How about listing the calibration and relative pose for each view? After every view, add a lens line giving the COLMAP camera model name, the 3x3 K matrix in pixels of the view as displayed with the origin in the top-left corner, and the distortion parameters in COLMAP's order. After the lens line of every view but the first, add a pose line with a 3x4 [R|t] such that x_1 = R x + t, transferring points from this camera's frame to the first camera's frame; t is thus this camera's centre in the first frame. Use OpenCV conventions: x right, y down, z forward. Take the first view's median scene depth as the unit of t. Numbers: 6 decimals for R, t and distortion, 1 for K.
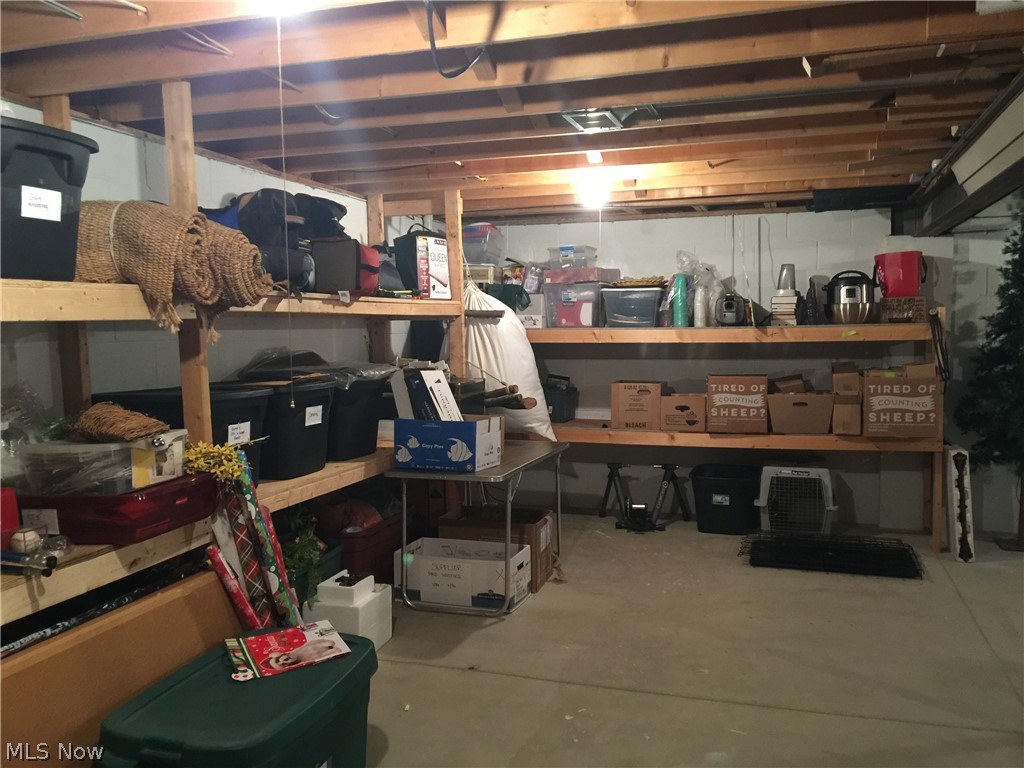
lens RADIAL K [[864.7, 0, 512.6], [0, 864.7, 381.5], [0, 0, 1]] dist [-0.002161, -0.003961]
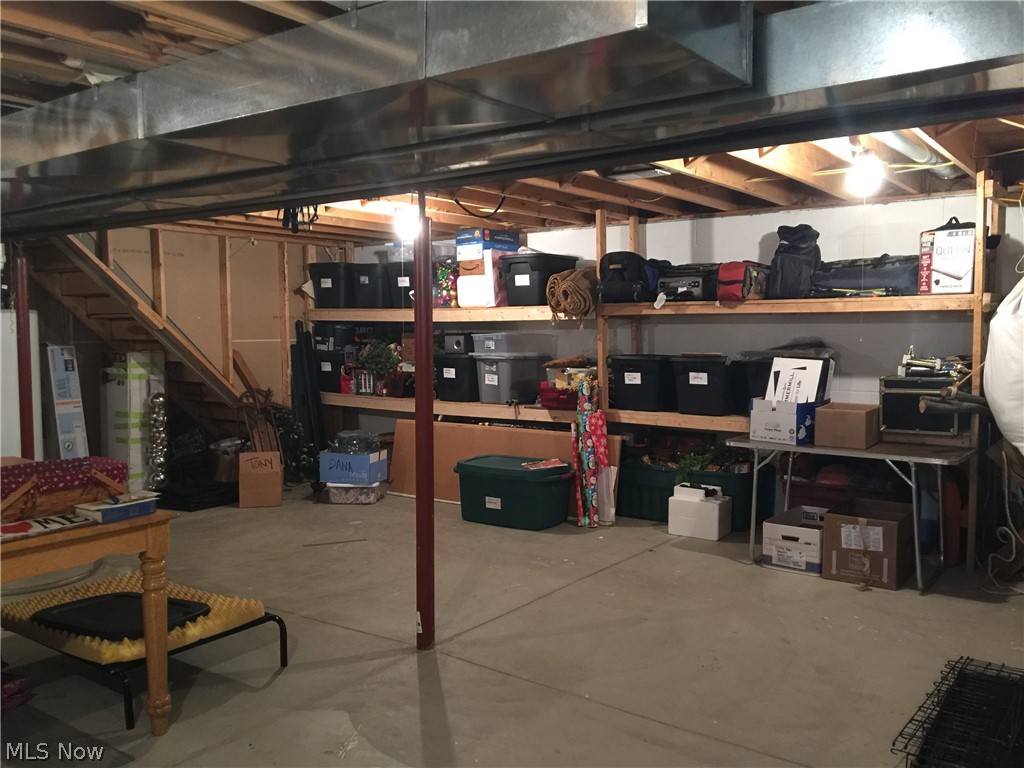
lens RADIAL K [[864.7, 0, 512.6], [0, 864.7, 385.9], [0, 0, 1]] dist [-0.002161, -0.003961]
pose [[-0.326752, 0.076020, -0.942048, 1.236907], [-0.053372, 0.993685, 0.098699, -0.076771], [0.943602, 0.082529, -0.320631, 1.069201]]
